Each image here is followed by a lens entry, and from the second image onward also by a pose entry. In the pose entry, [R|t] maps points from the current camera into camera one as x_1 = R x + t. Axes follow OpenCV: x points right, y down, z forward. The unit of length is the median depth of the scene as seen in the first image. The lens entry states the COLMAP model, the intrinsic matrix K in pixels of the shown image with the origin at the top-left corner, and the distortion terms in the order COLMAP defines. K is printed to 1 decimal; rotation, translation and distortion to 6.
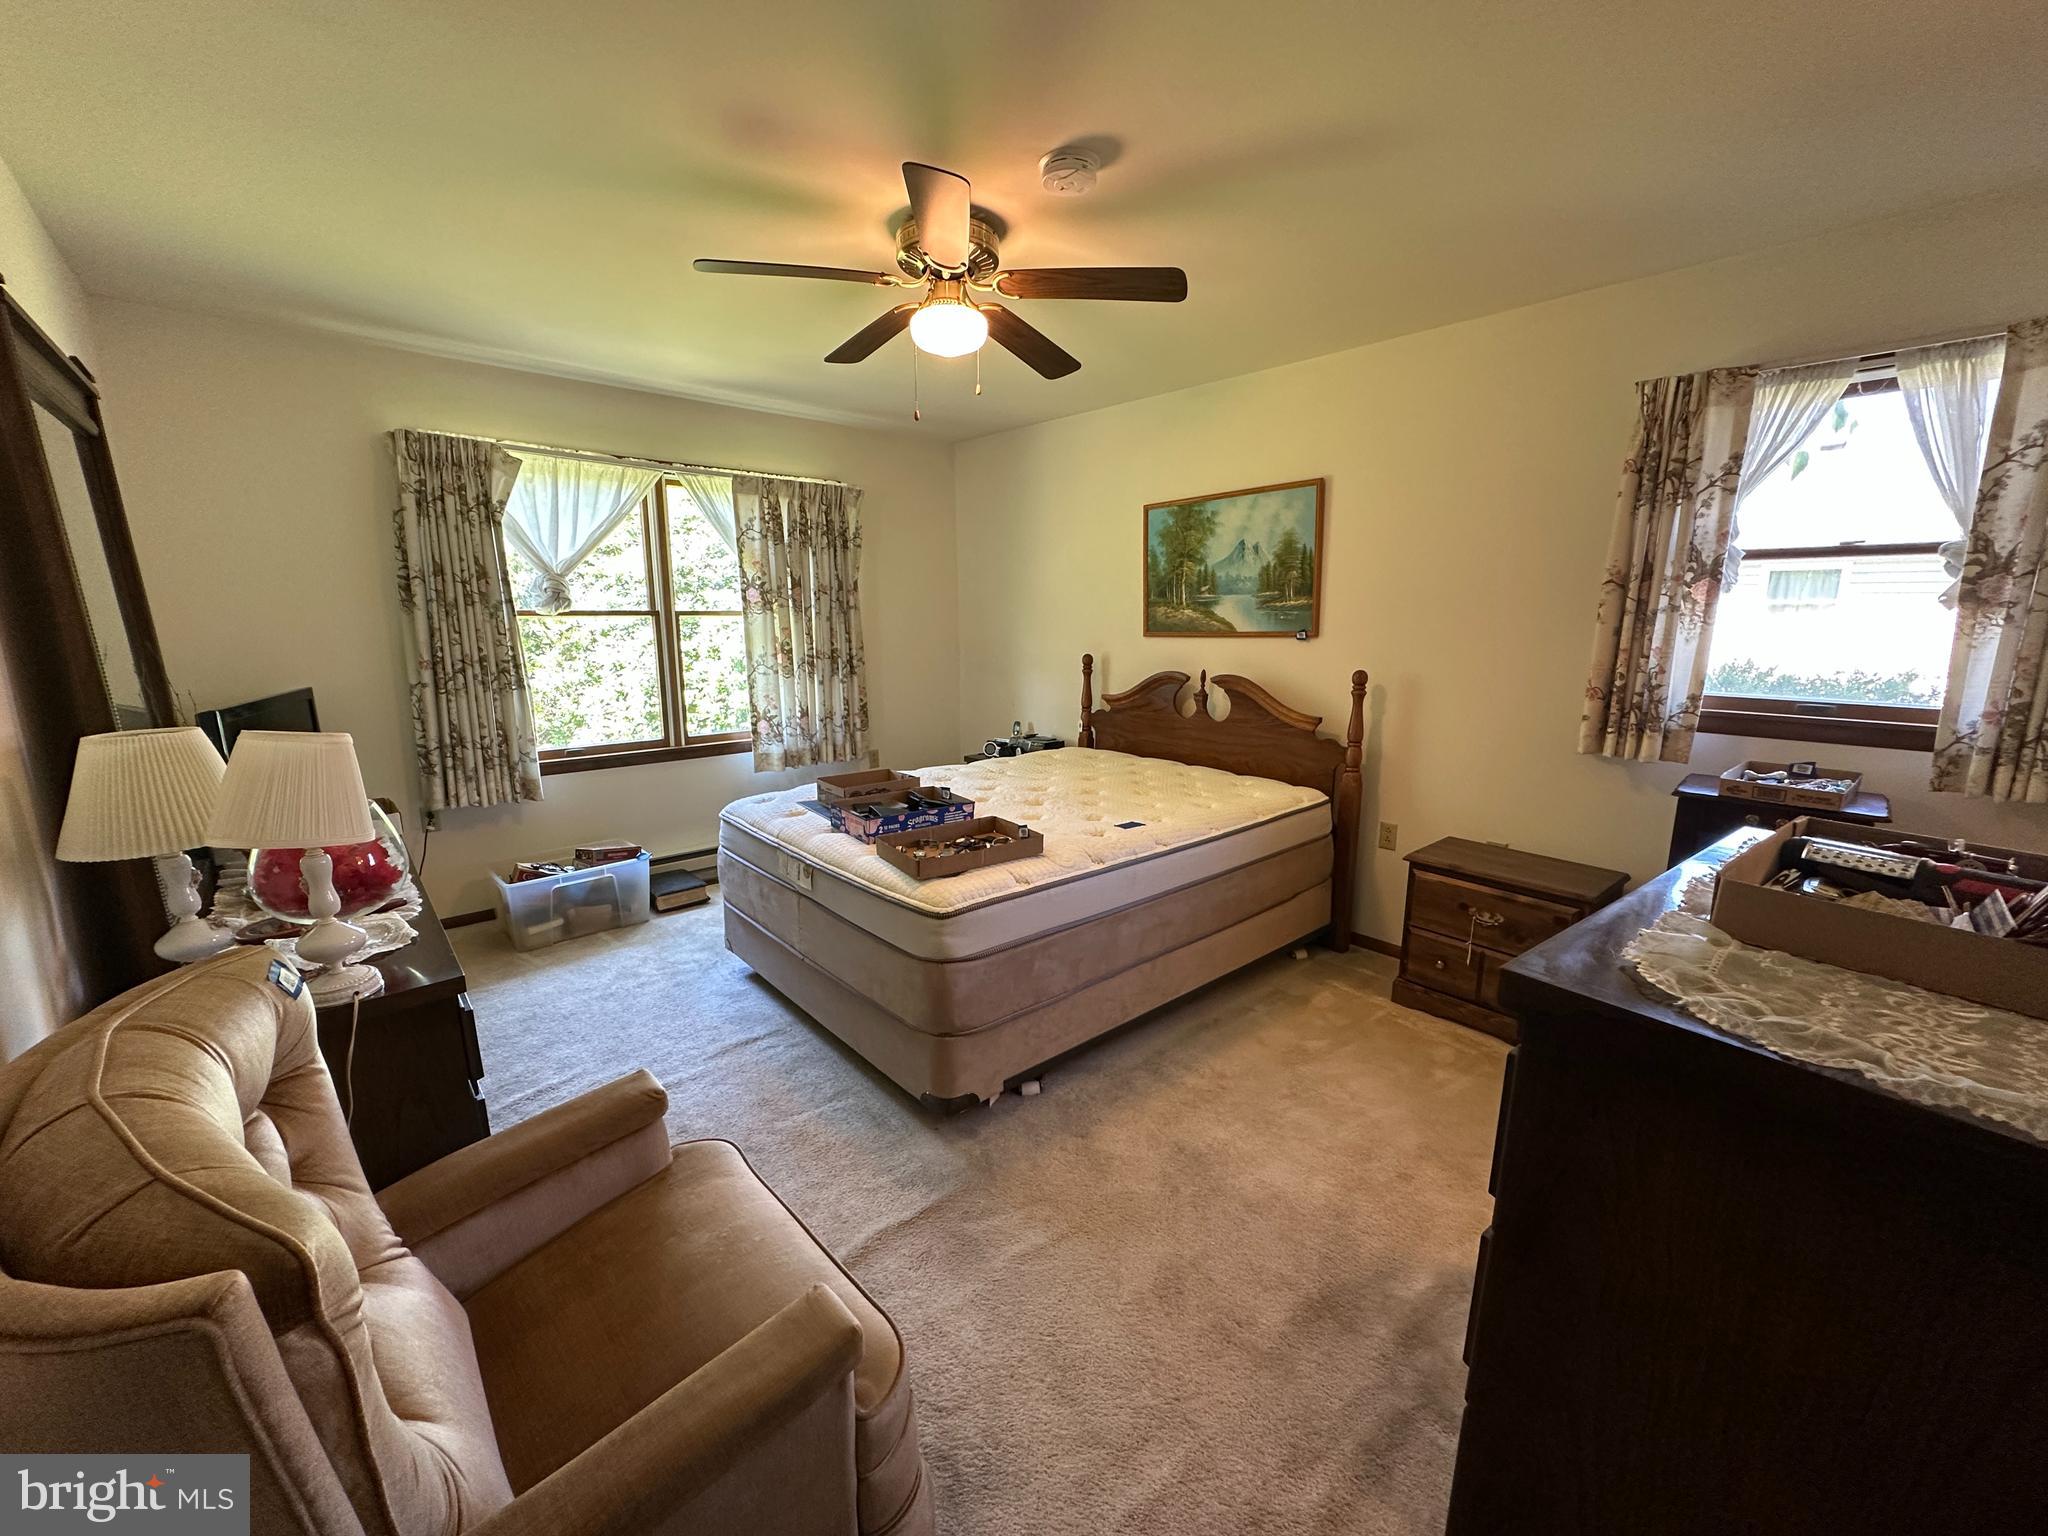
lens RADIAL K [[813.5, 0, 1012.2], [0, 813.5, 765.1], [0, 0, 1]] dist [-0.000323, 0.000257]
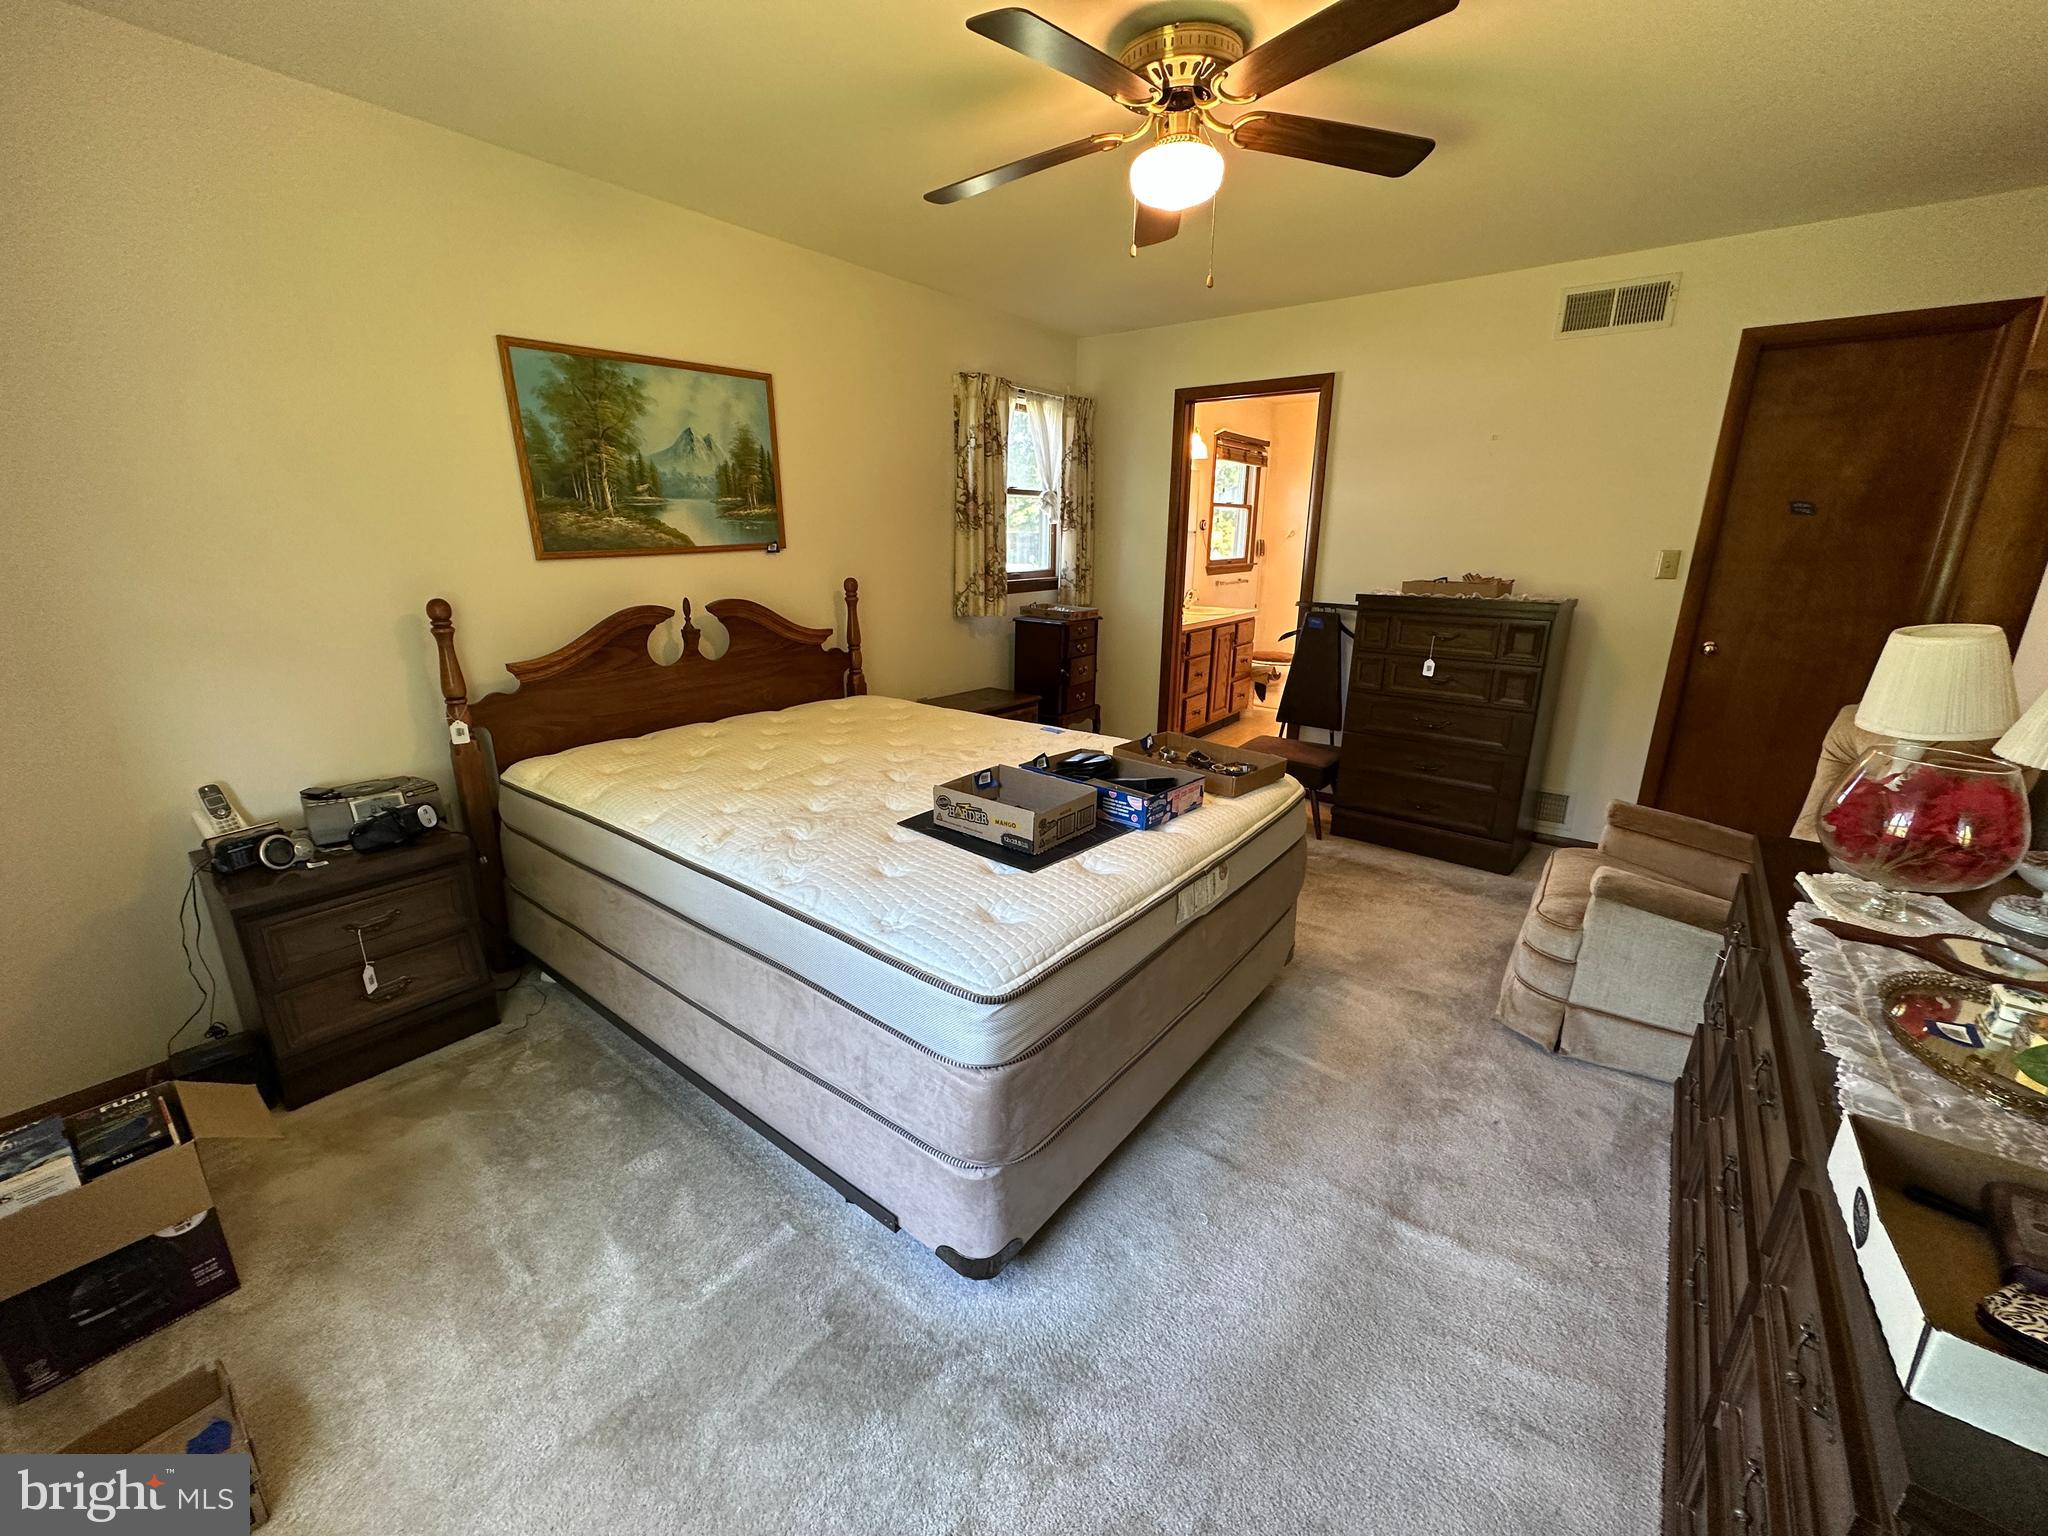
lens RADIAL K [[813.5, 0, 1033.2], [0, 813.5, 767.1], [0, 0, 1]] dist [-0.000323, 0.000257]
pose [[-0.206193, -0.274551, 0.939205, -0.607950], [0.182113, 0.932293, 0.312512, -0.151653], [-0.961415, 0.235480, -0.142233, 0.847711]]
